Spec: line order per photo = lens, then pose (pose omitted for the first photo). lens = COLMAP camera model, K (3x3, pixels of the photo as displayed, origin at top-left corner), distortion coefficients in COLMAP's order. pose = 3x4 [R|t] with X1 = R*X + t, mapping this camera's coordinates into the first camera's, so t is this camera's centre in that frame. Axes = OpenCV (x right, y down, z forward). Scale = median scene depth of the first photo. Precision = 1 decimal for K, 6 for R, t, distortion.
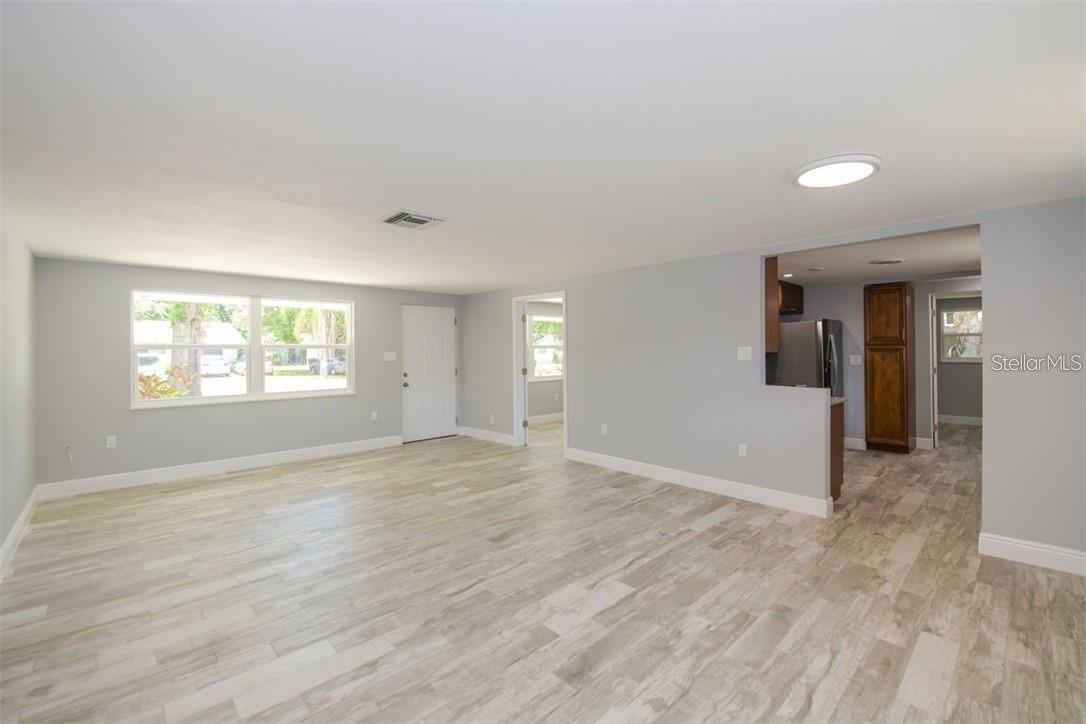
lens RADIAL K [[454.6, 0, 549.6], [0, 454.6, 346.7], [0, 0, 1]] dist [-0.014883, -0.000997]
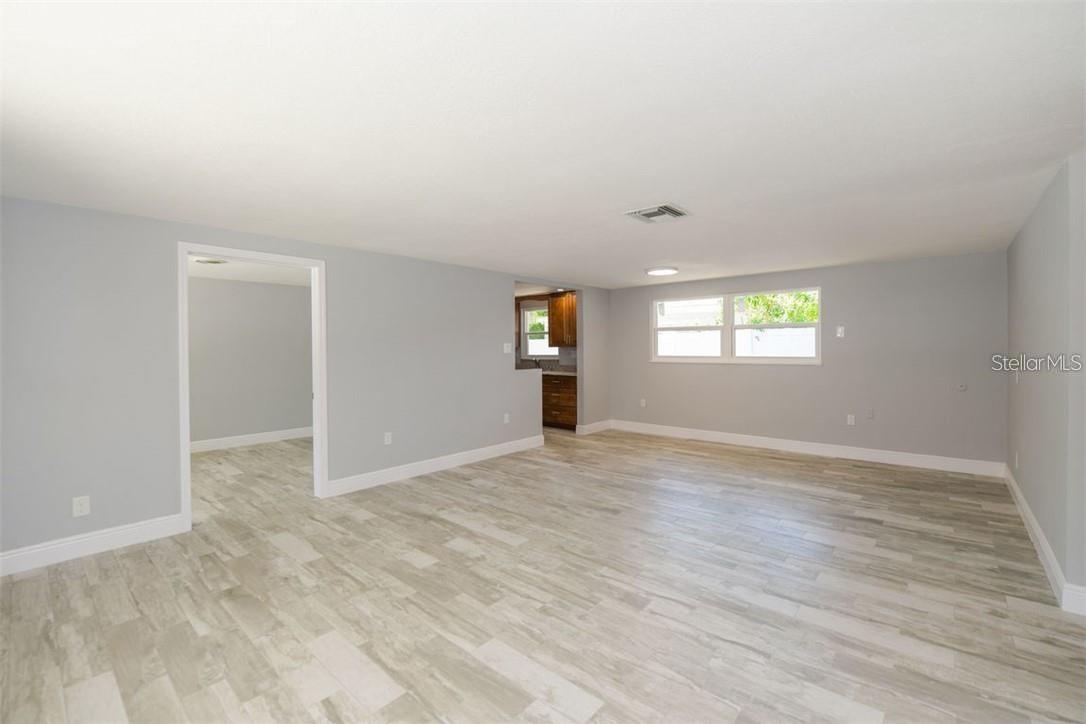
lens RADIAL K [[454.6, 0, 549.6], [0, 454.6, 346.7], [0, 0, 1]] dist [-0.014883, -0.000997]
pose [[-0.075319, 0.004967, 0.997147, -1.144431], [0.000032, 0.999988, -0.004978, 0.021885], [-0.997159, -0.000343, -0.075319, 1.162648]]
